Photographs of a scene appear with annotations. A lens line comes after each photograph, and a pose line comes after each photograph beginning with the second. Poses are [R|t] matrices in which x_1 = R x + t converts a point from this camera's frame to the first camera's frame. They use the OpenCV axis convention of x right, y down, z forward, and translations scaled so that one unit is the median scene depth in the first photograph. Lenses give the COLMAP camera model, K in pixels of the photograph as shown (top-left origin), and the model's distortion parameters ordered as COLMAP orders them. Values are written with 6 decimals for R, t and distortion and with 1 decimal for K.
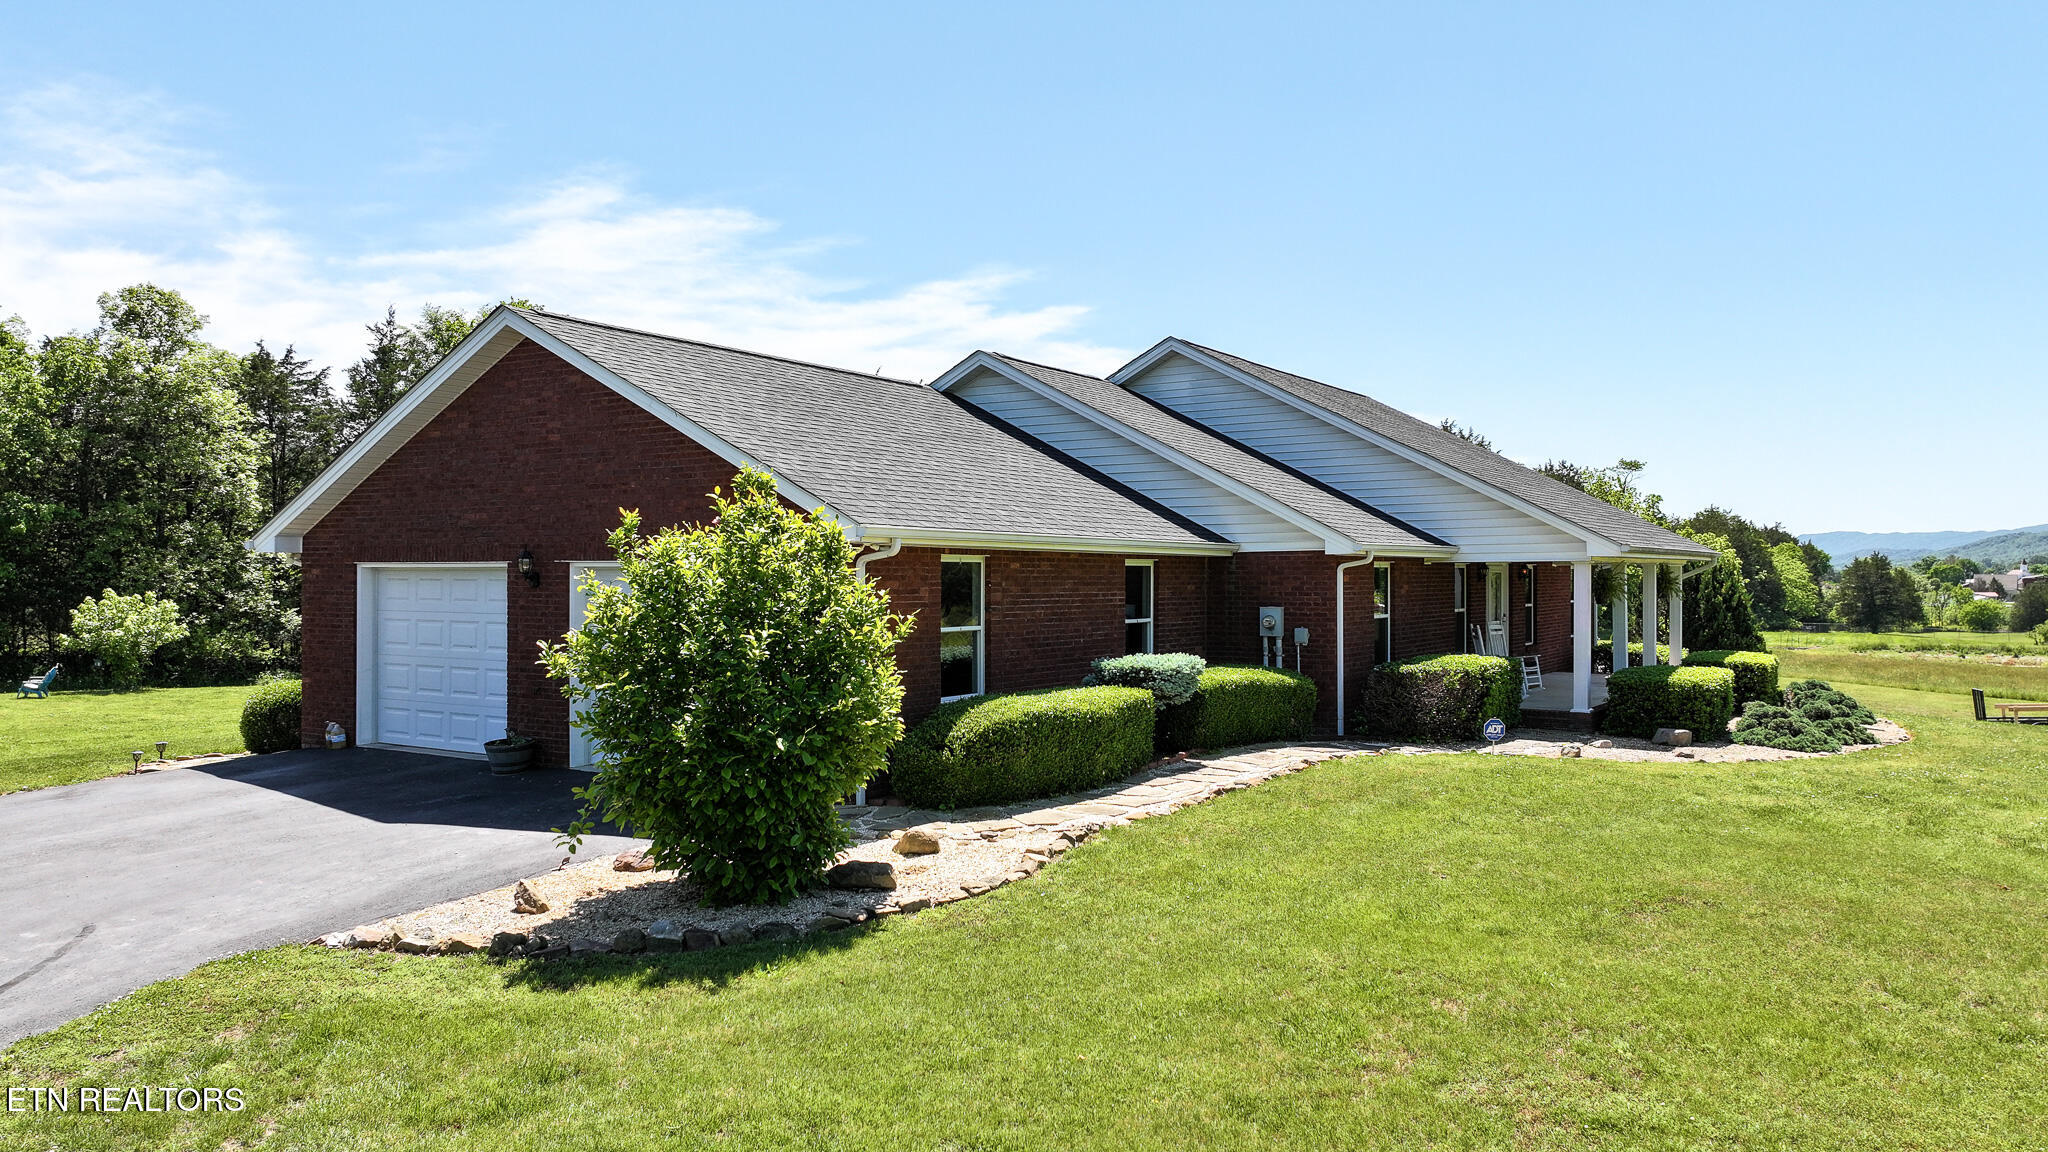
lens RADIAL K [[1445.9, 0, 1034.4], [0, 1445.9, 576.1], [0, 0, 1]] dist [0.006114, 0.010213]
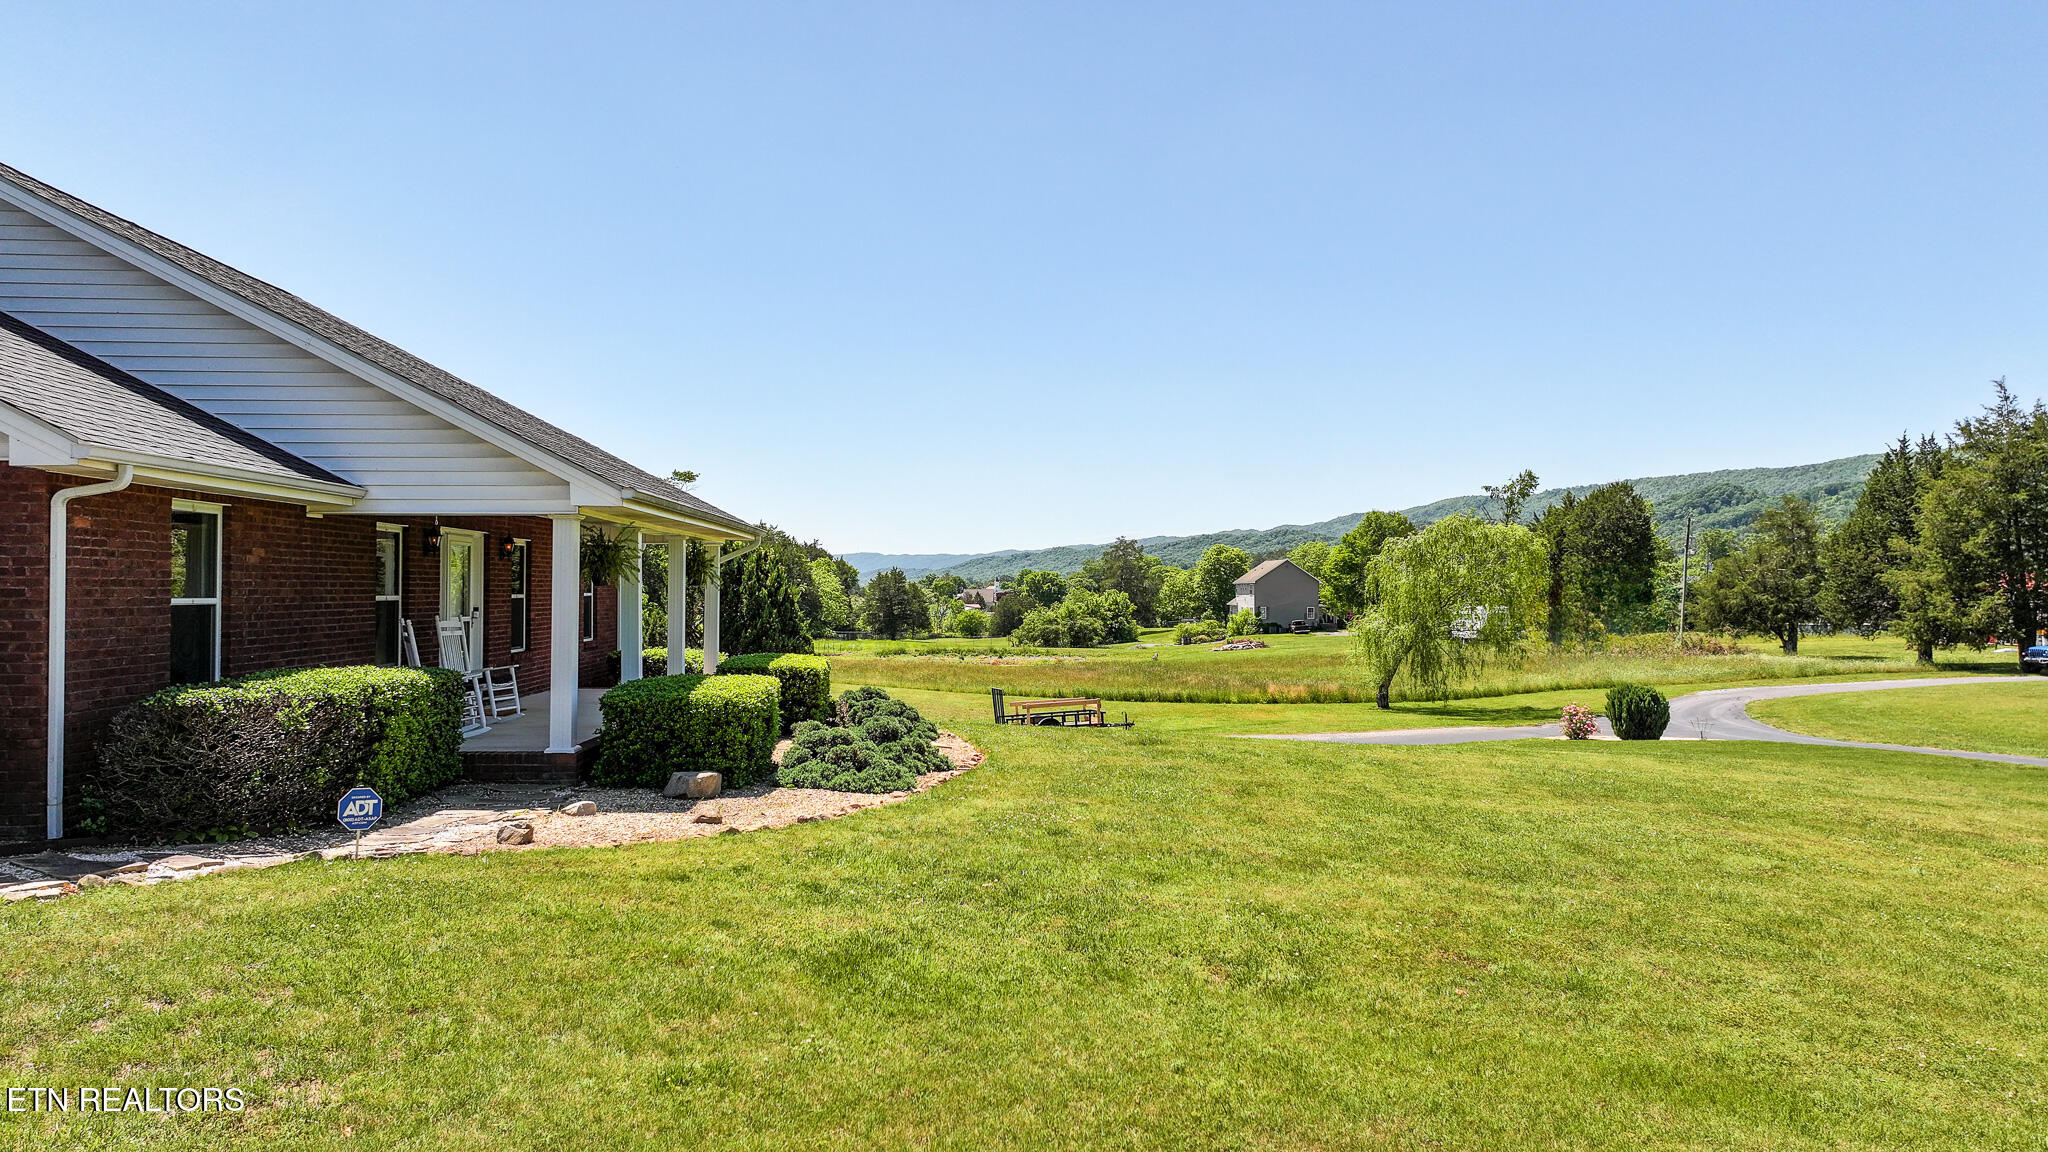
lens RADIAL K [[1447.7, 0, 1024.0], [0, 1447.7, 576.0], [0, 0, 1]] dist [-0.003368, 0.000198]
pose [[0.815266, 0.007554, 0.579037, 0.098195], [-0.001534, 0.999940, -0.010885, 0.013034], [-0.579084, 0.007986, 0.815229, 0.204479]]
